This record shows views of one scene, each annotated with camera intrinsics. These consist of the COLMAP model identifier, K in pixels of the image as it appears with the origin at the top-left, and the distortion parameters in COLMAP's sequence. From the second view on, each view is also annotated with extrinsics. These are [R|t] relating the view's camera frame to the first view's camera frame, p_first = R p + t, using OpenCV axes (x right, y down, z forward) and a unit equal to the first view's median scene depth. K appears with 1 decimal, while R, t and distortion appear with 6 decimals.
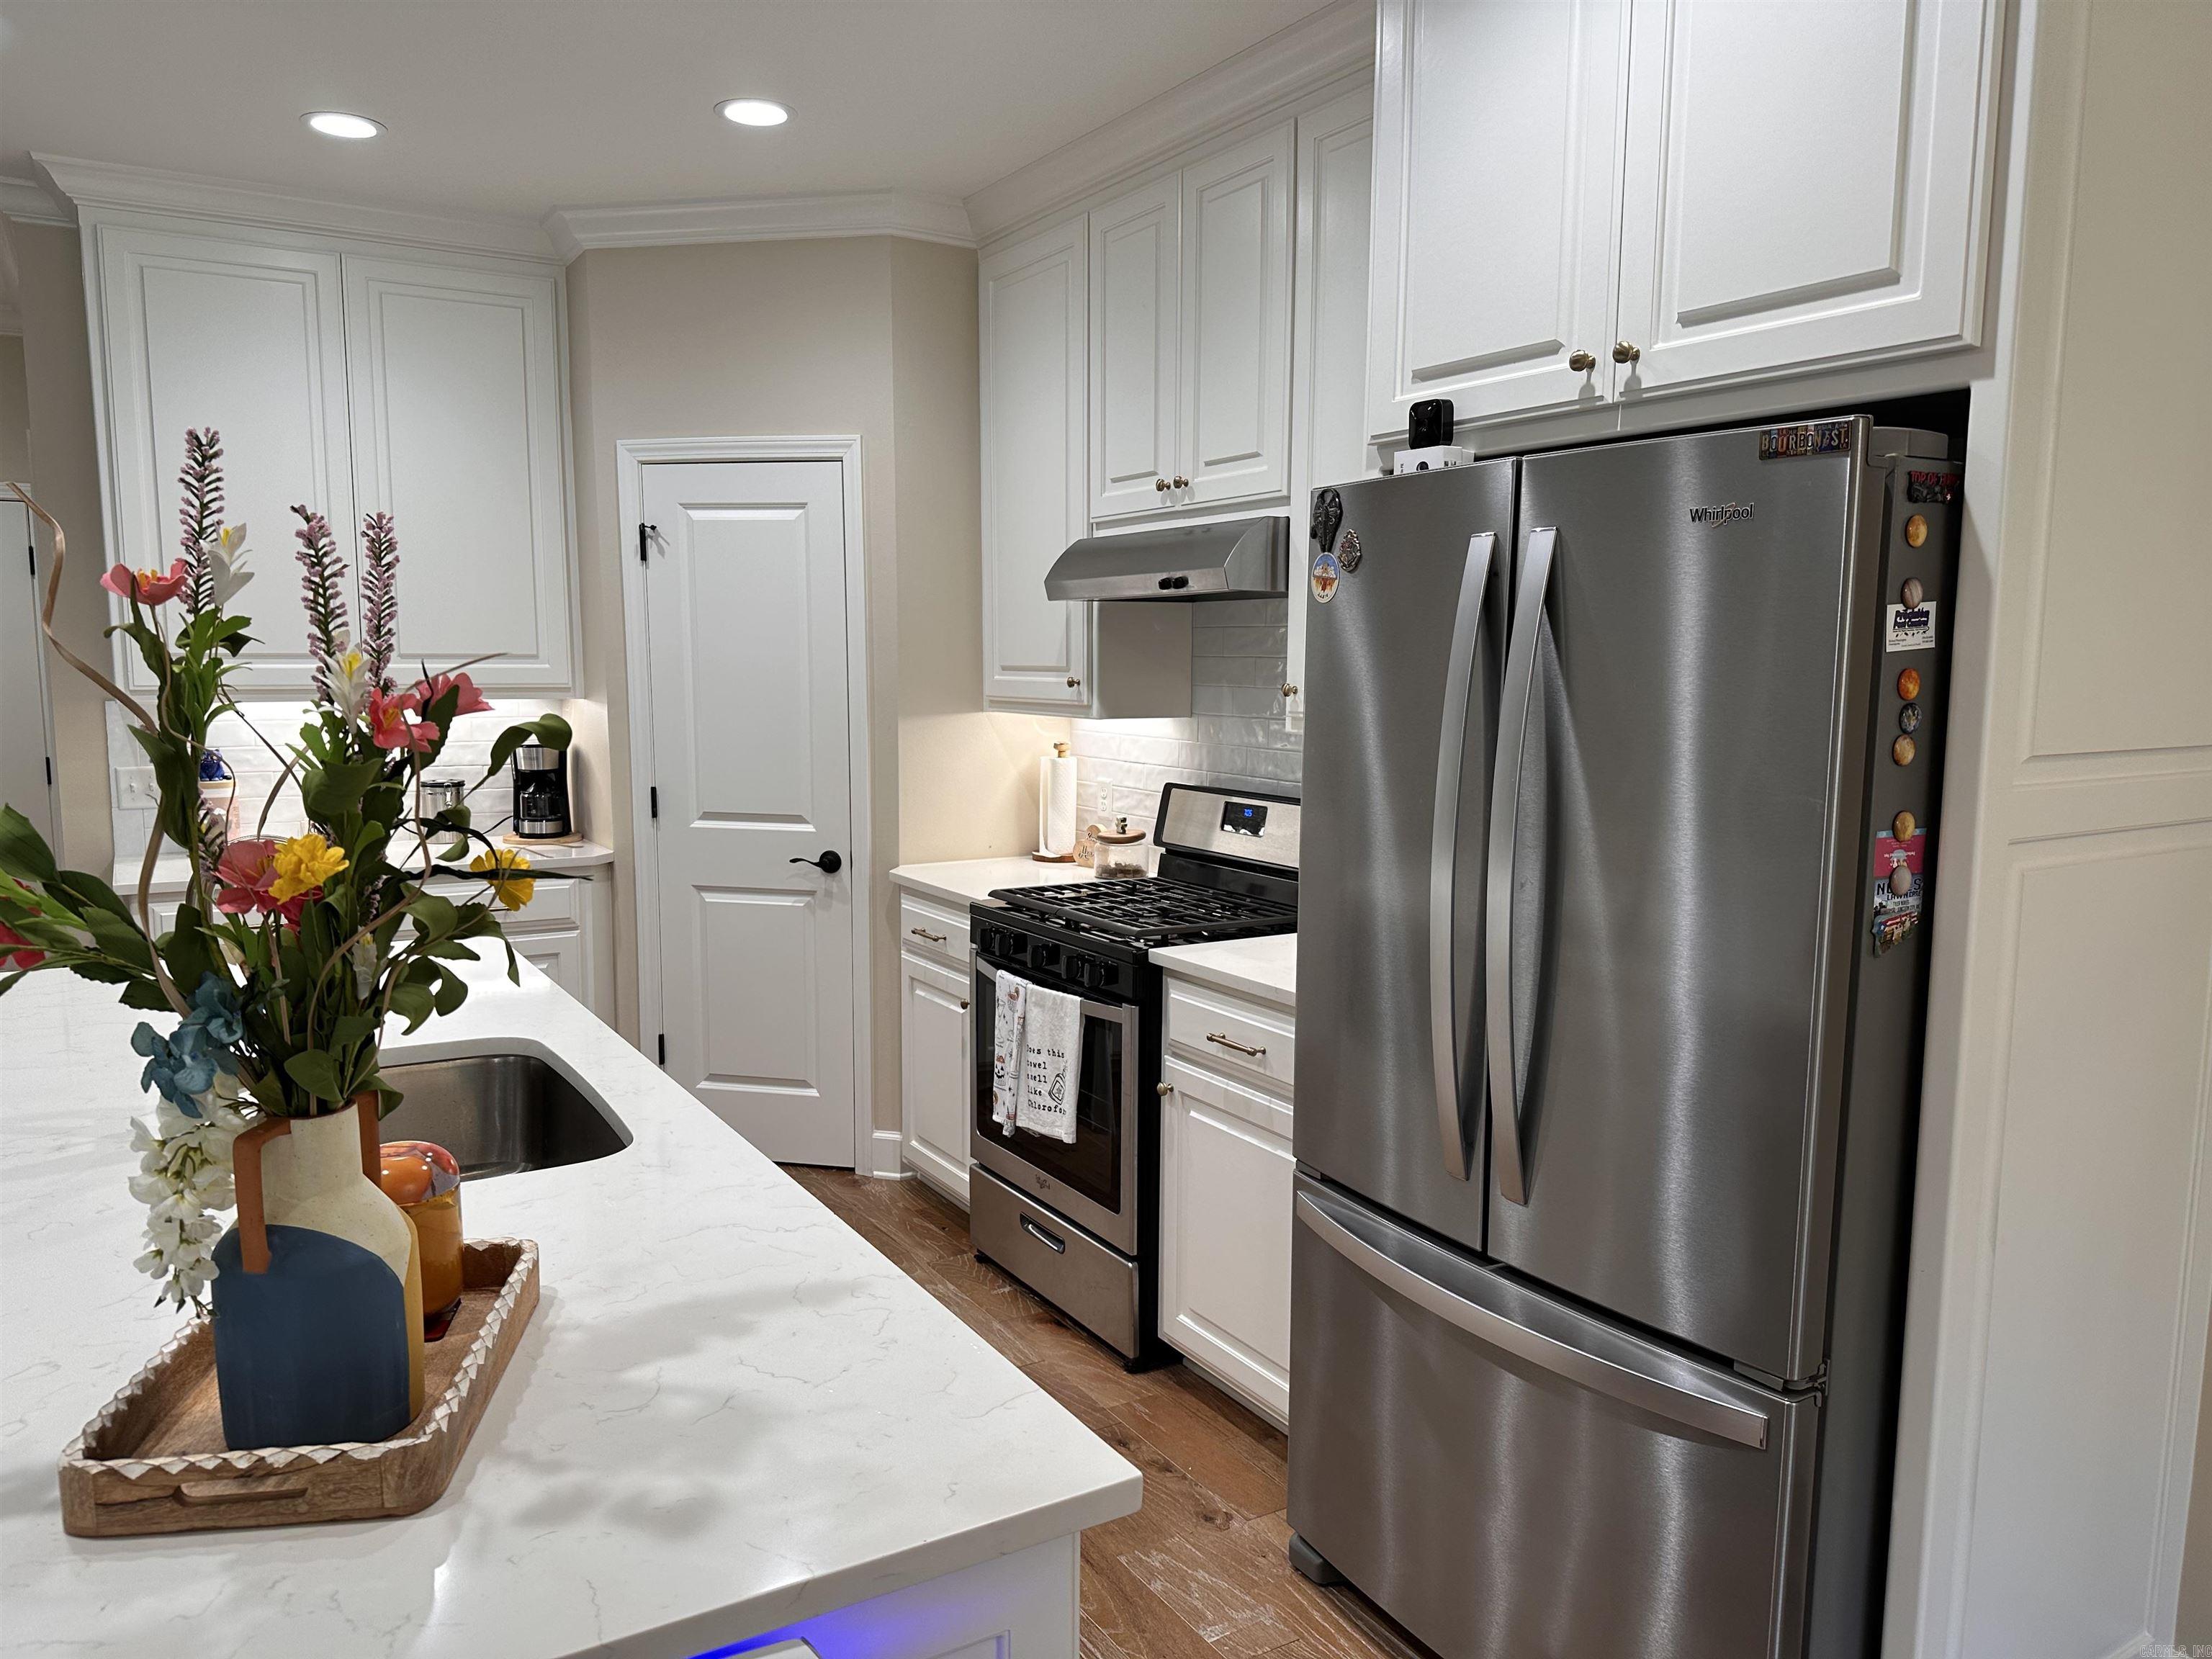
lens RADIAL K [[1565.9, 0, 1045.4], [0, 1565.9, 836.8], [0, 0, 1]] dist [0.129400, -0.134814]
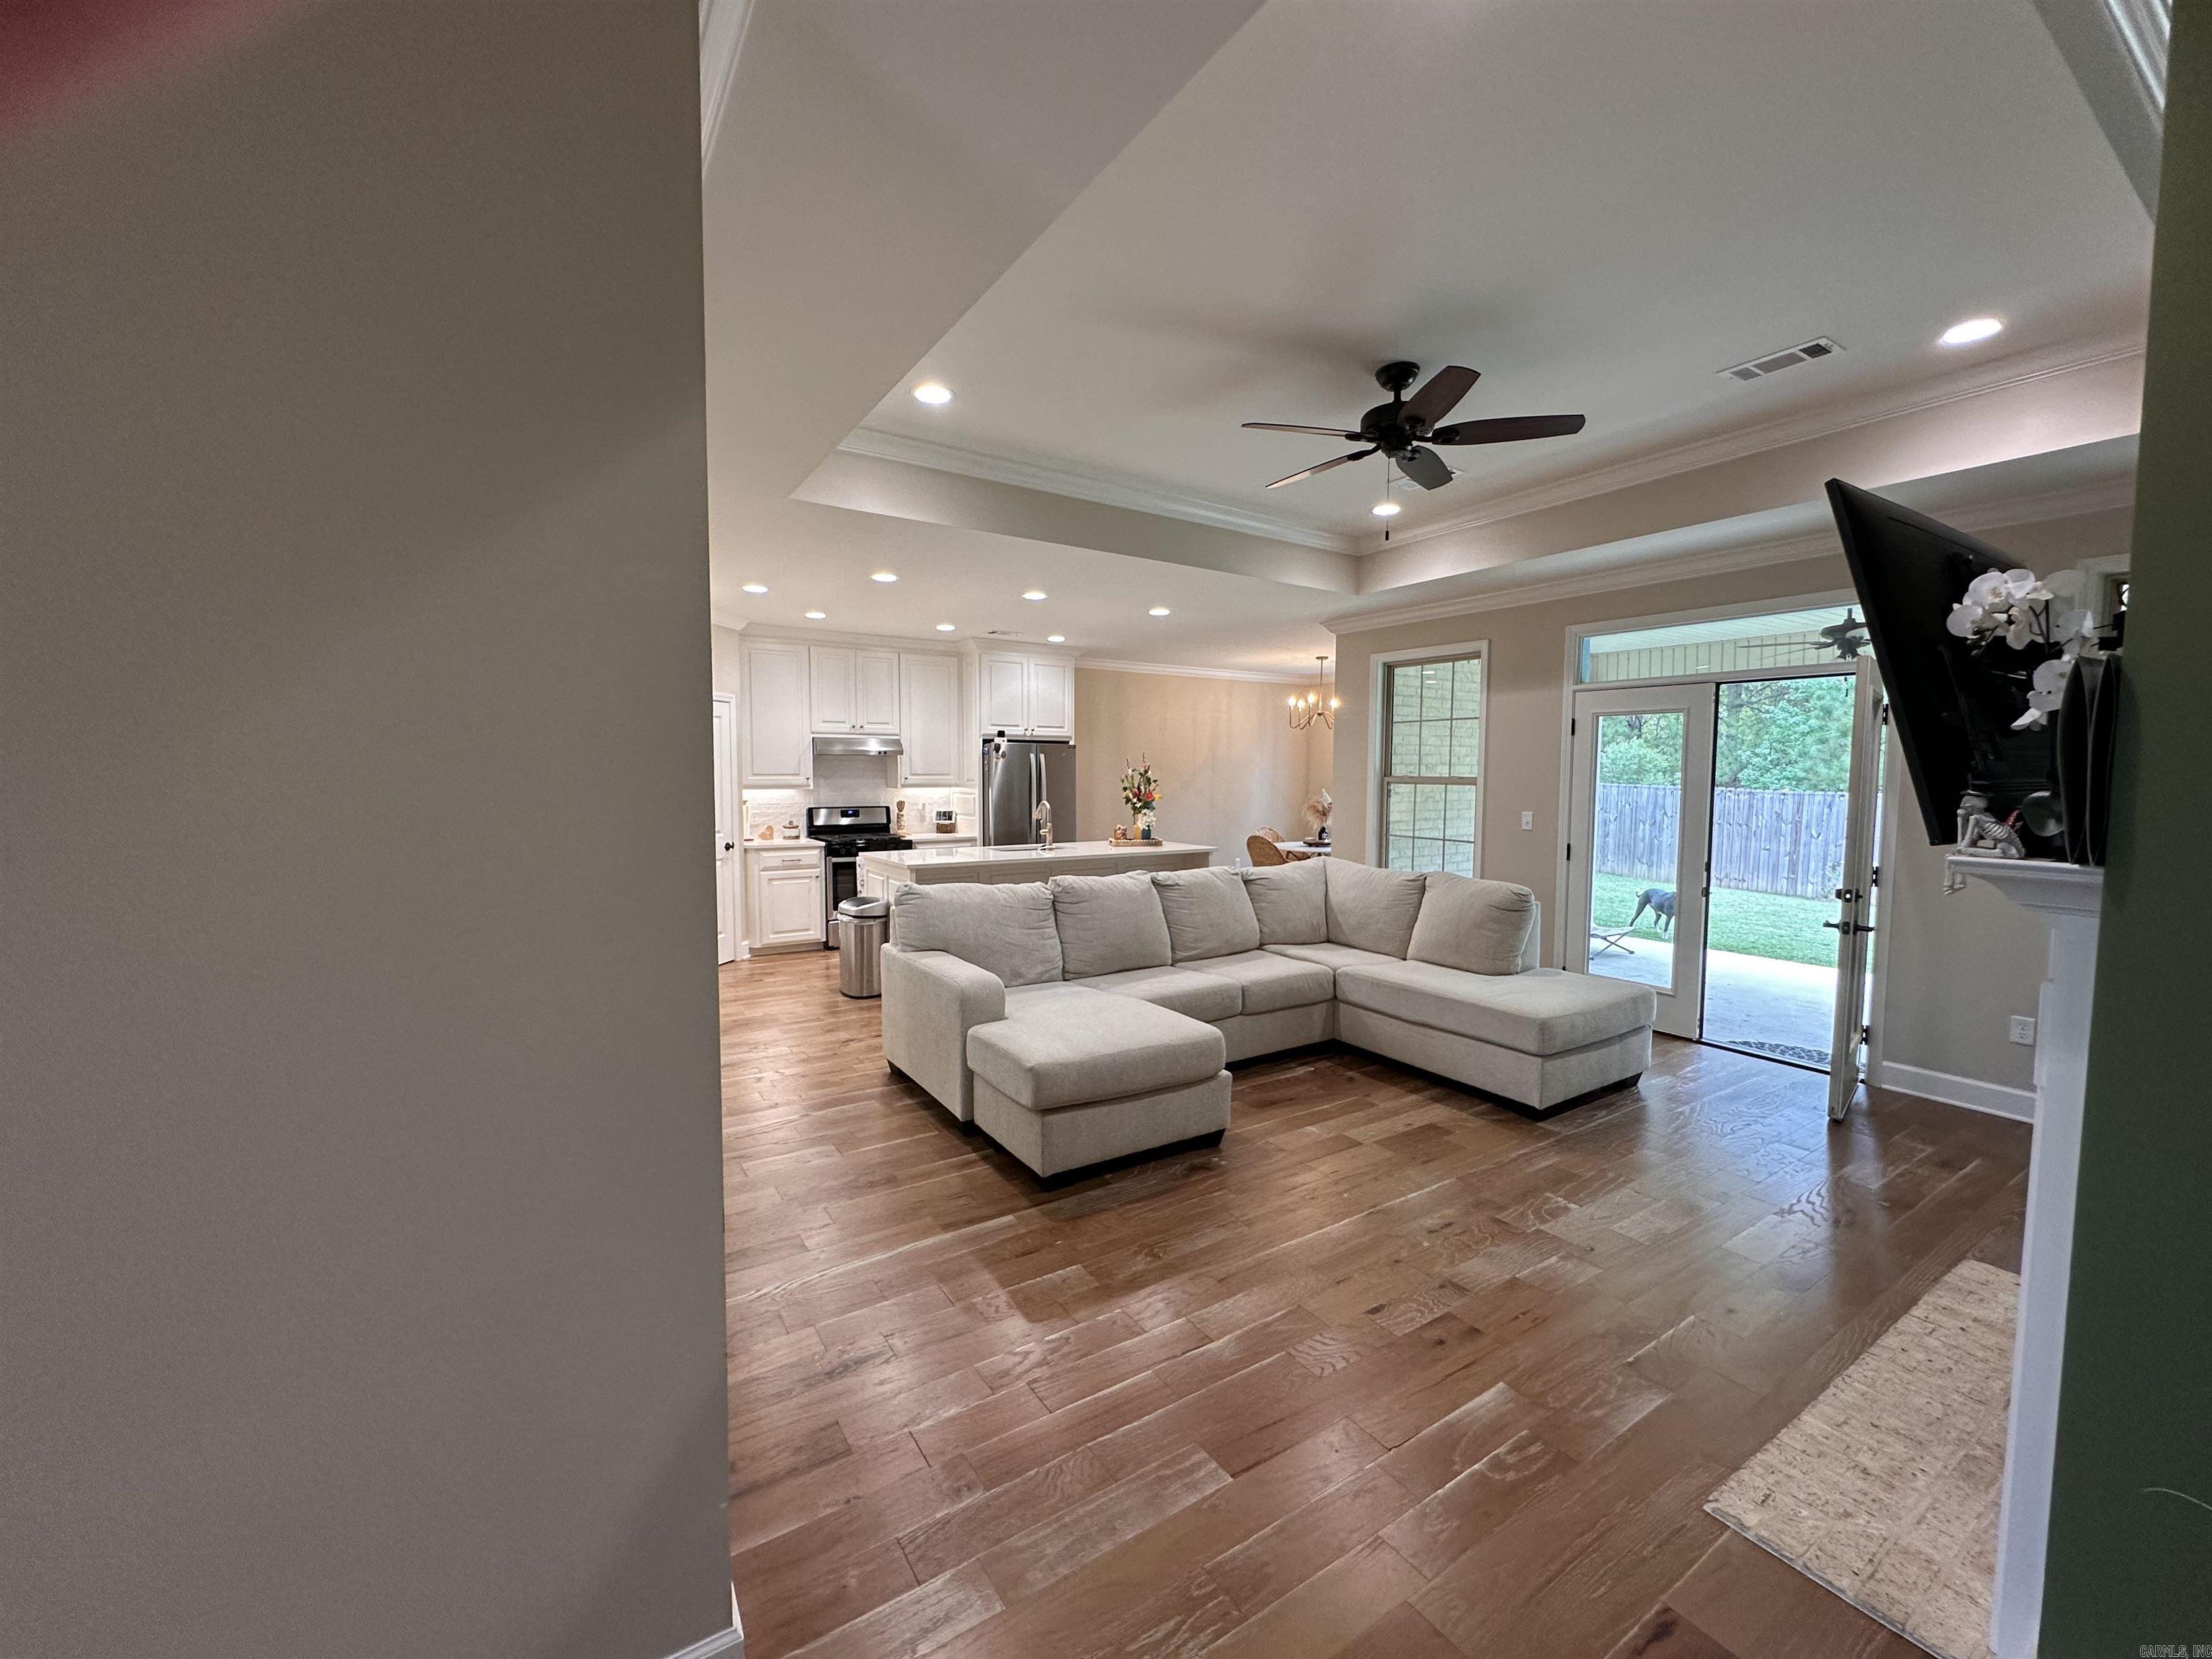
lens RADIAL K [[887.9, 0, 1104.8], [0, 887.9, 821.6], [0, 0, 1]] dist [0.007997, -0.000142]
pose [[-0.055089, -0.055130, 0.996958, -1.806969], [0.112636, 0.991758, 0.061066, -0.048293], [-0.992108, 0.115658, -0.048425, 0.449007]]
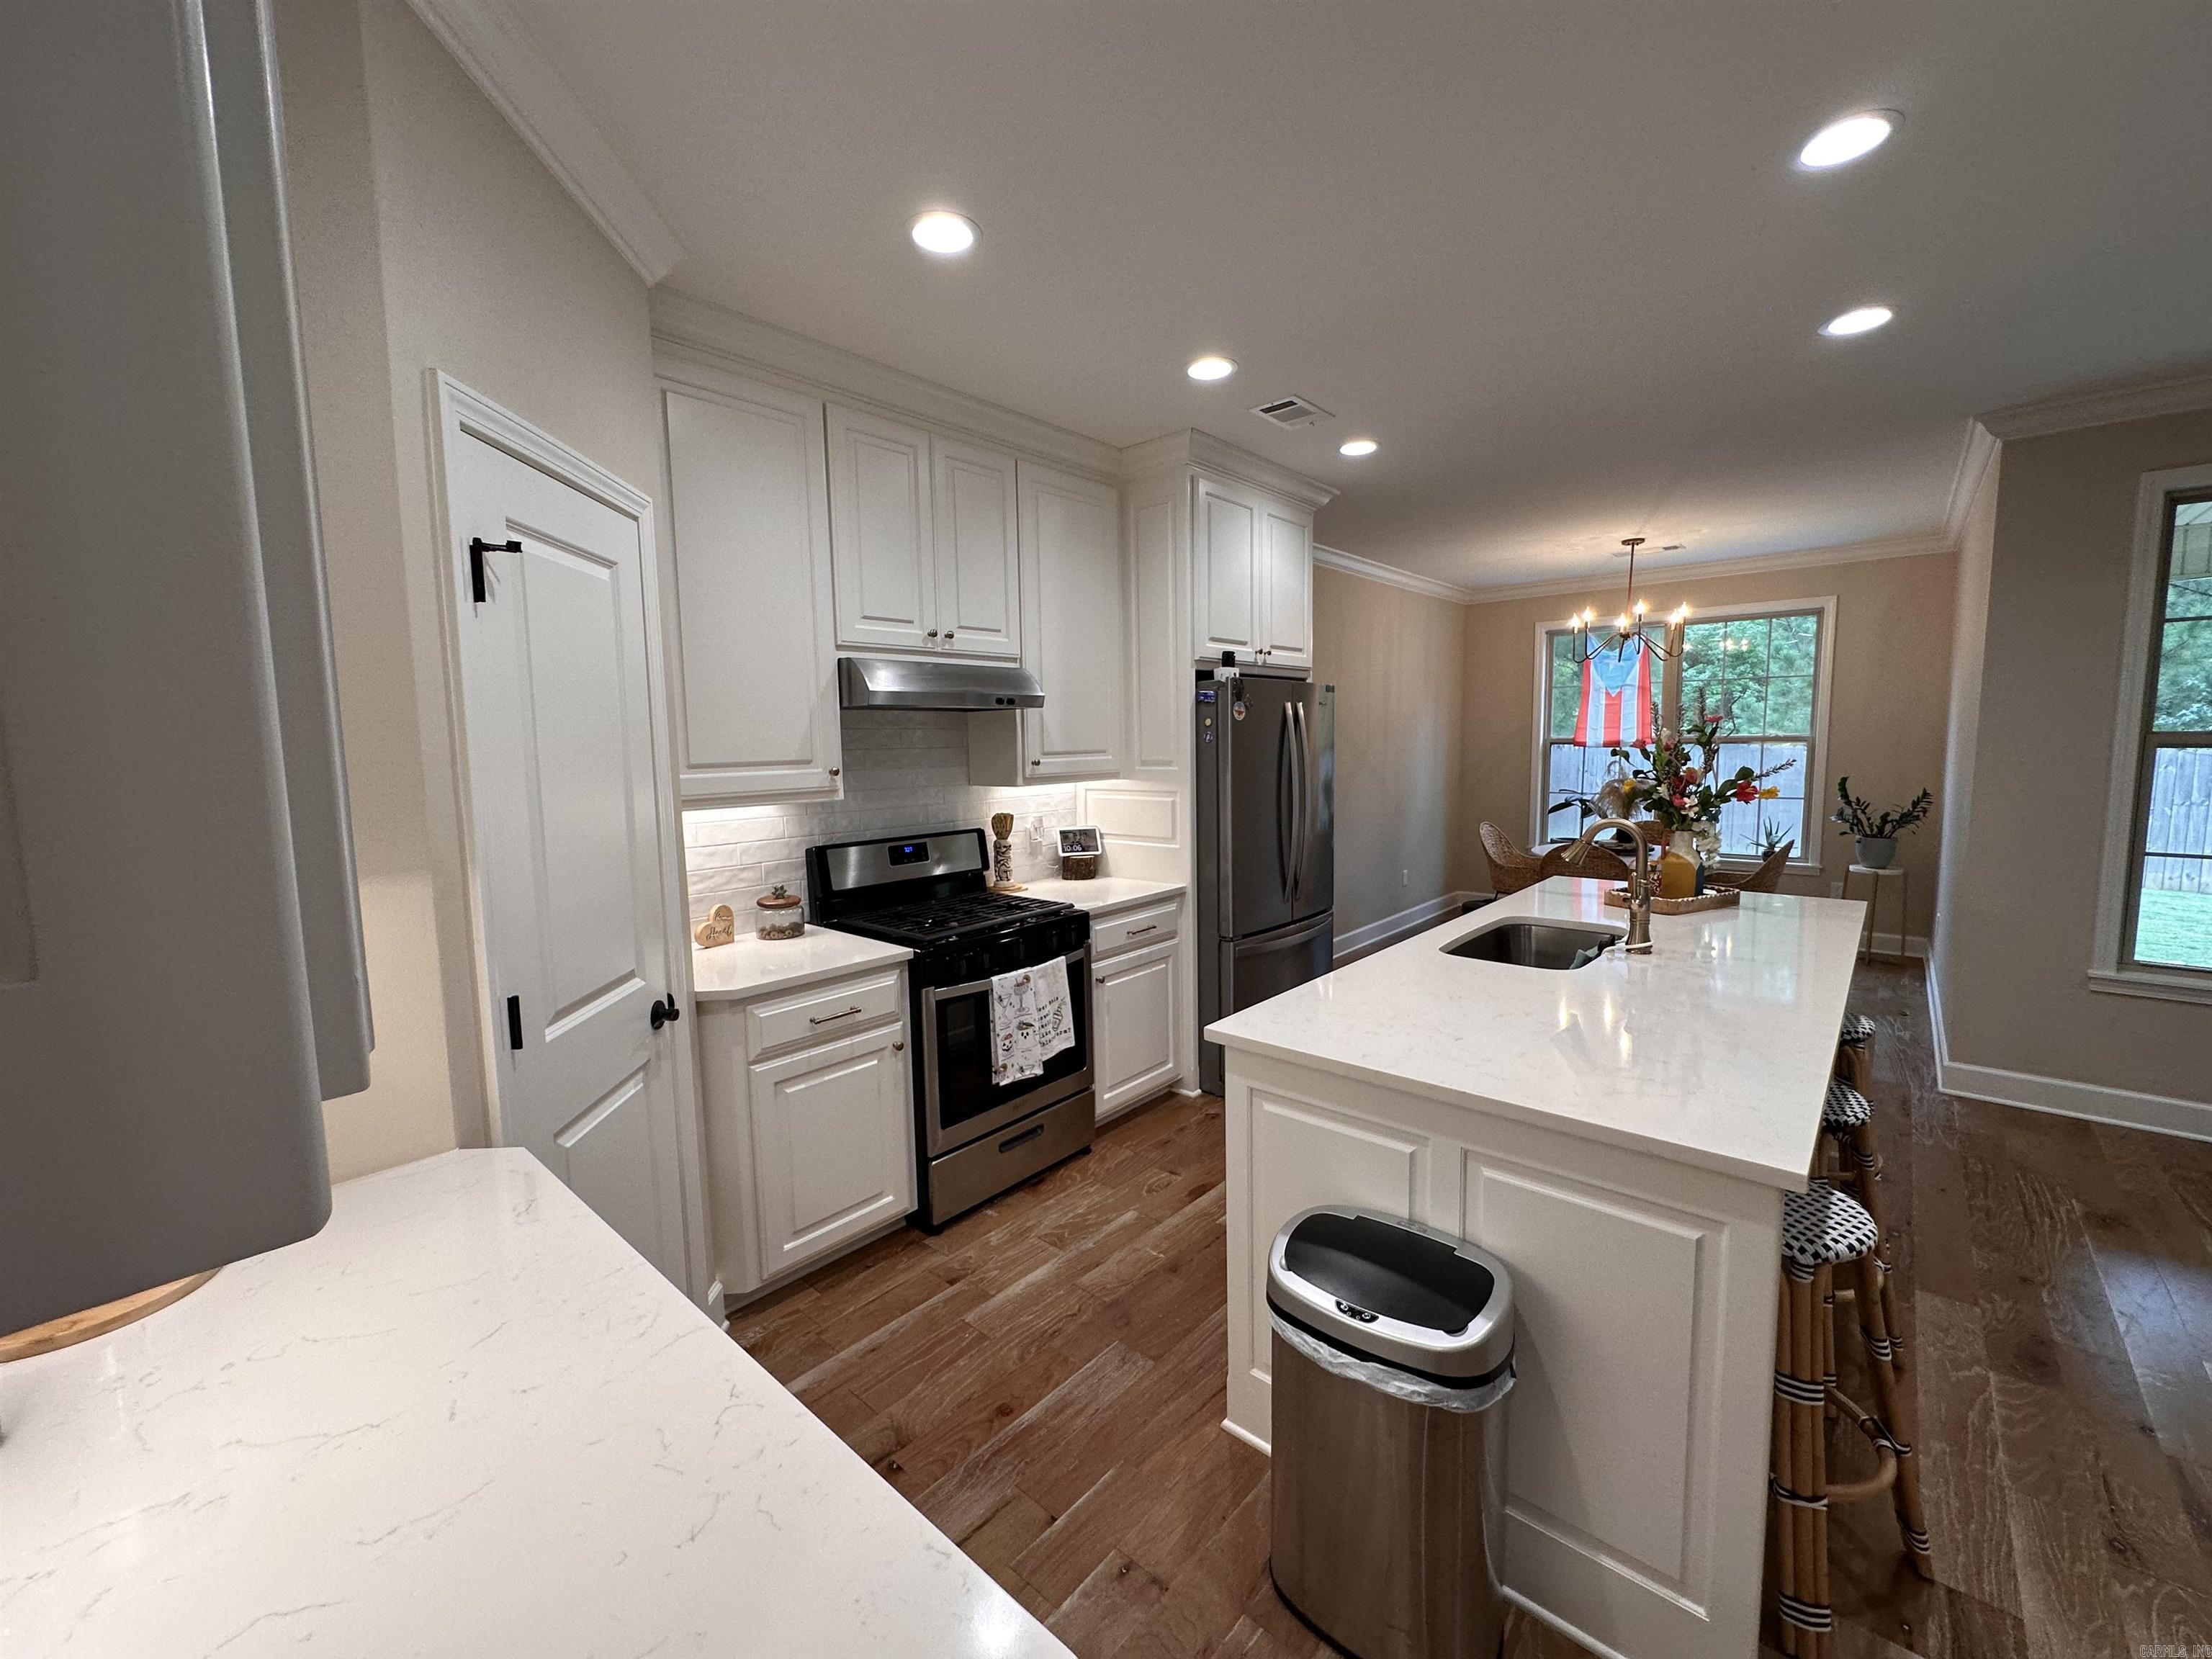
lens RADIAL K [[887.9, 0, 1104.8], [0, 887.9, 821.6], [0, 0, 1]] dist [0.007997, -0.000142]
pose [[-0.317609, -0.087736, 0.944154, -0.668493], [0.127695, 0.982682, 0.134272, -0.120052], [-0.939584, 0.163210, -0.300906, 0.961873]]
